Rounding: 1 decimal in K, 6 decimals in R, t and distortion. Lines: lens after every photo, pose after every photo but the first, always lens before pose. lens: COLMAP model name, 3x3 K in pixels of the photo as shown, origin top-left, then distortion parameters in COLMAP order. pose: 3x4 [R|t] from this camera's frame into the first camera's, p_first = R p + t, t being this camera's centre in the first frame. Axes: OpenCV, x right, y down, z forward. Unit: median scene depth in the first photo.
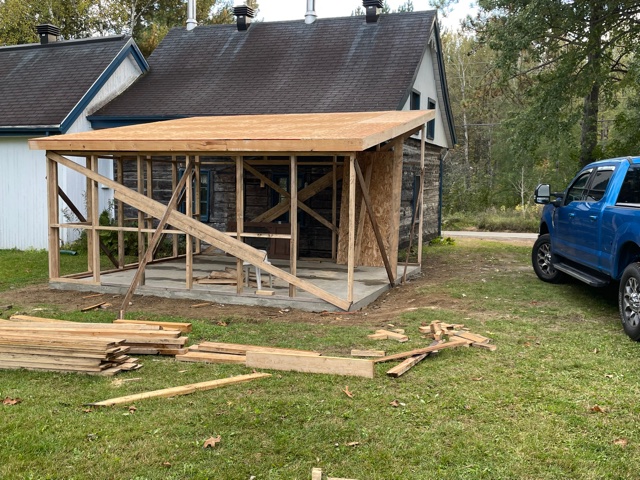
lens RADIAL K [[659.6, 0, 320.9], [0, 659.6, 240.4], [0, 0, 1]] dist [0.015915, 0.000000]
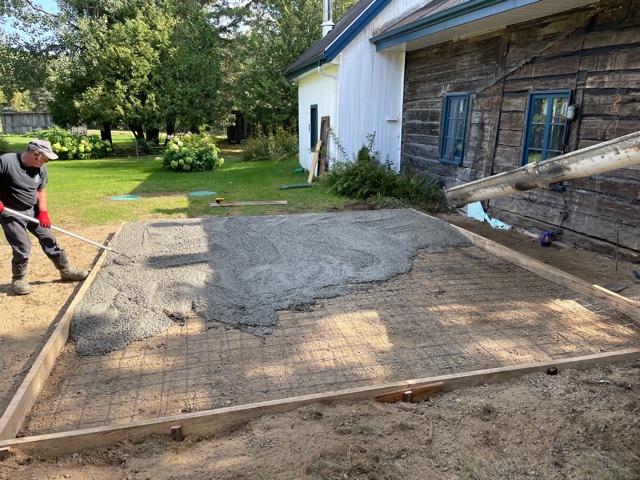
lens RADIAL K [[481.4, 0, 319.9], [0, 481.4, 238.3], [0, 0, 1]] dist [0.057604, -0.068788]
pose [[0.568827, 0.188643, -0.800531, 0.189499], [-0.059579, 0.980235, 0.188655, -0.041595], [0.820296, -0.059617, 0.568823, 0.556817]]
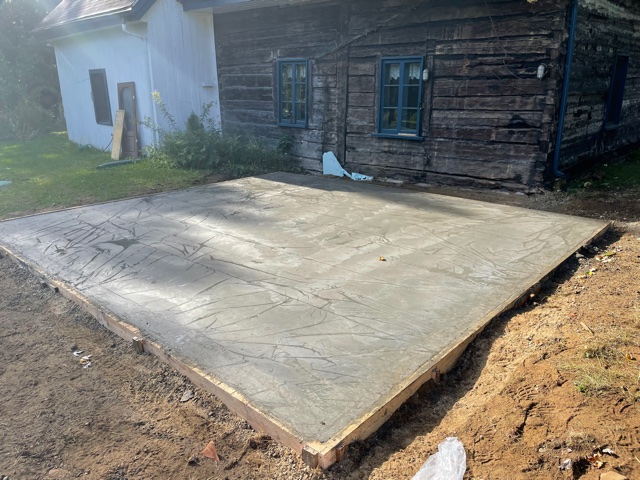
lens RADIAL K [[481.4, 0, 319.9], [0, 481.4, 242.9], [0, 0, 1]] dist [0.057604, -0.068788]
pose [[0.928250, 0.092974, -0.360151, 0.065998], [-0.009456, 0.973843, 0.227027, -0.025980], [0.371838, -0.207332, 0.904848, 0.452537]]
